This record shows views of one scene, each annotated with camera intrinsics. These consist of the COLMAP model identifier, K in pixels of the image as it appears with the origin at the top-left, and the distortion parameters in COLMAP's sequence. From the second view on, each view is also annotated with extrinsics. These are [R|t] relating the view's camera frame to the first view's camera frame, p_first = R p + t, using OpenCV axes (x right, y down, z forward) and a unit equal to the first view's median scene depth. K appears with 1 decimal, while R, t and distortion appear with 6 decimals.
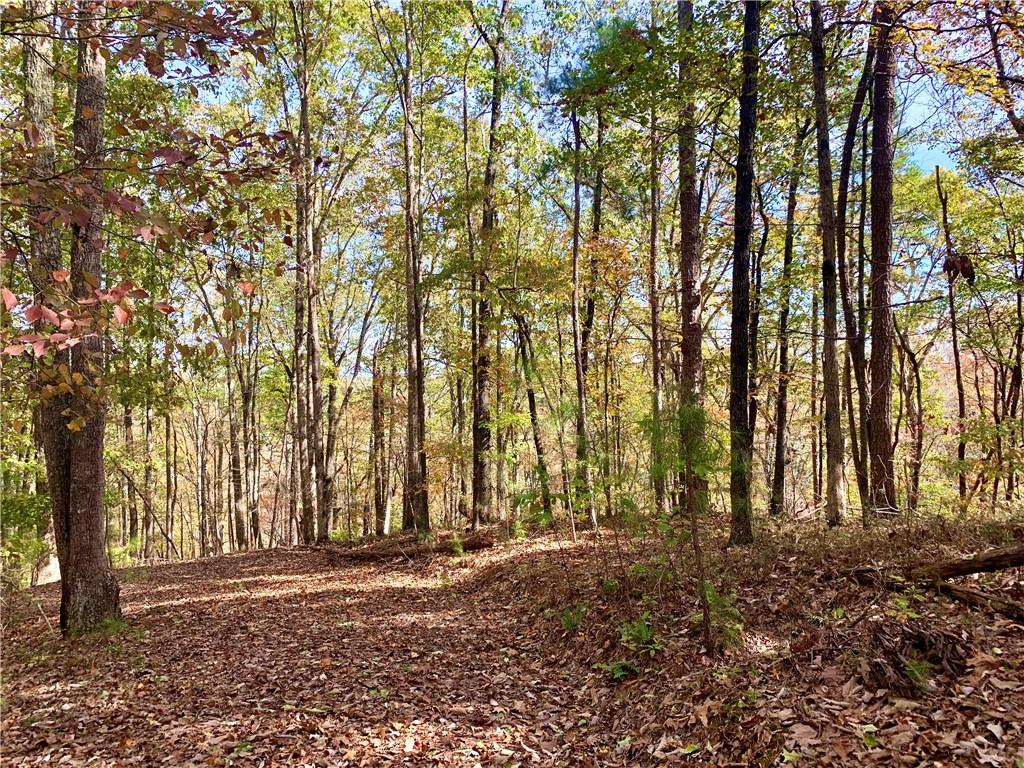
lens RADIAL K [[775.5, 0, 508.3], [0, 775.5, 369.3], [0, 0, 1]] dist [0.083368, -0.181494]
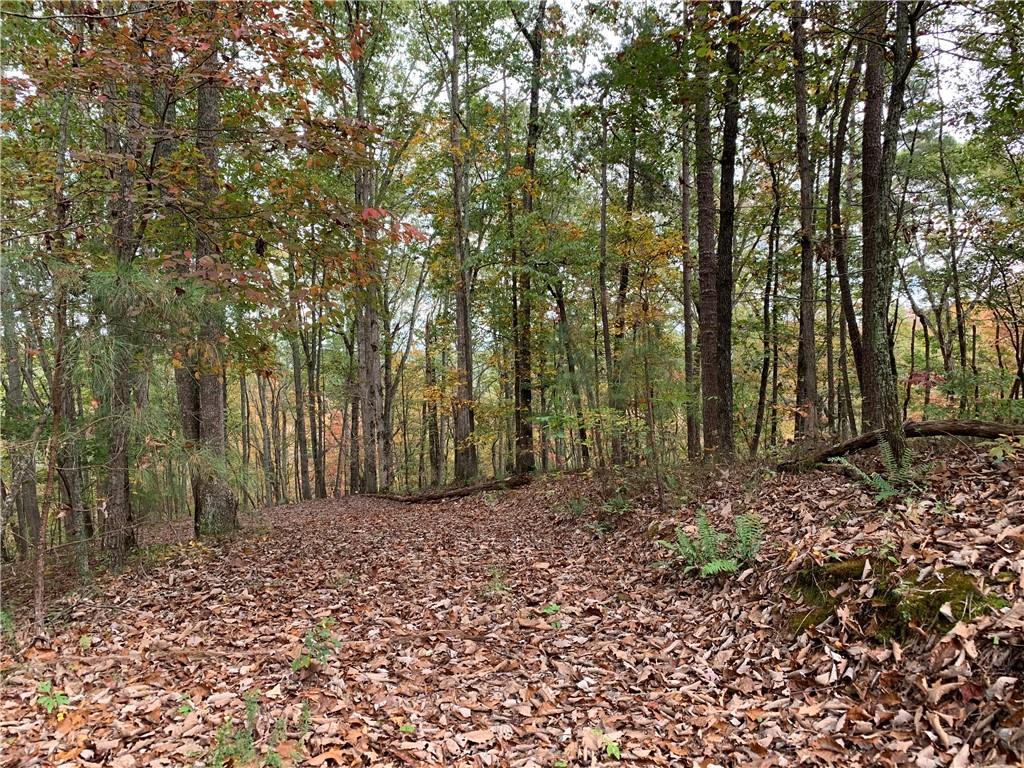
lens RADIAL K [[776.0, 0, 509.4], [0, 776.0, 370.4], [0, 0, 1]] dist [0.004485, -0.006091]
pose [[0.998044, -0.006260, -0.062209, 0.012943], [0.008512, 0.999316, 0.035994, 0.007287], [0.061941, -0.036454, 0.997414, -0.101842]]
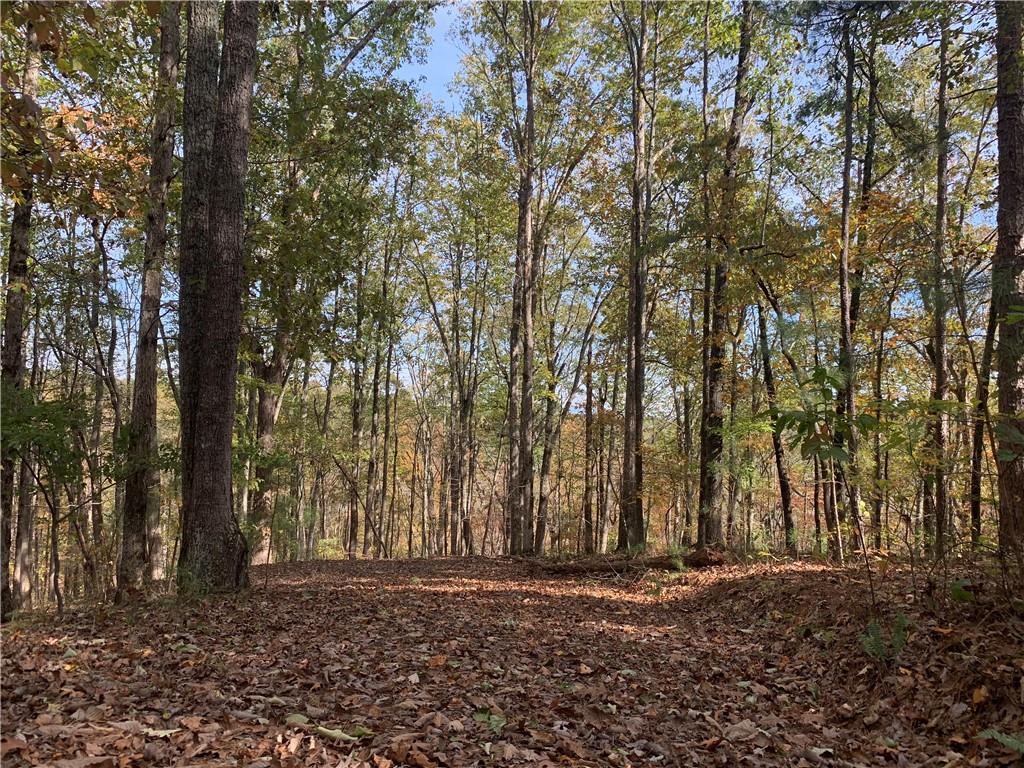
lens RADIAL K [[776.0, 0, 509.4], [0, 776.0, 370.4], [0, 0, 1]] dist [0.004485, -0.006091]
pose [[0.957460, 0.026139, -0.287379, -0.003940], [-0.040957, 0.998117, -0.045672, 0.049250], [0.285644, 0.055499, 0.956728, 0.119860]]
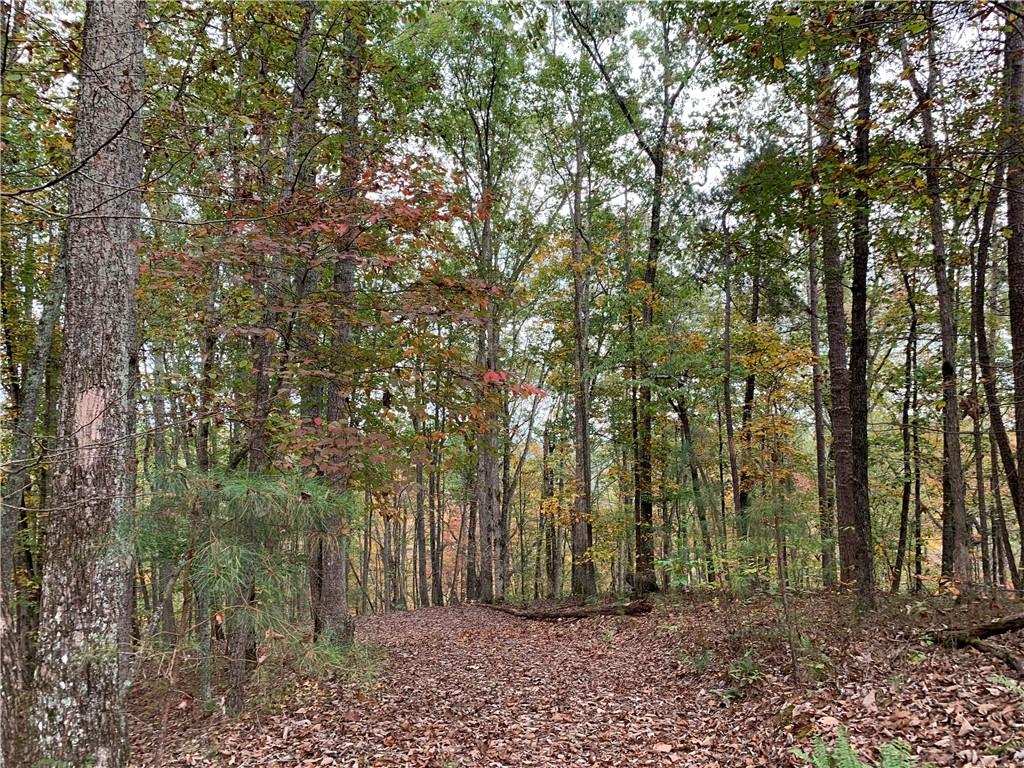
lens RADIAL K [[780.1, 0, 523.6], [0, 780.1, 377.7], [0, 0, 1]] dist [0.004646, -0.004652]
pose [[0.980728, -0.007376, -0.195240, 0.012927], [-0.007632, 0.997078, -0.076005, -0.014367], [0.195230, 0.076030, 0.977806, -0.100154]]
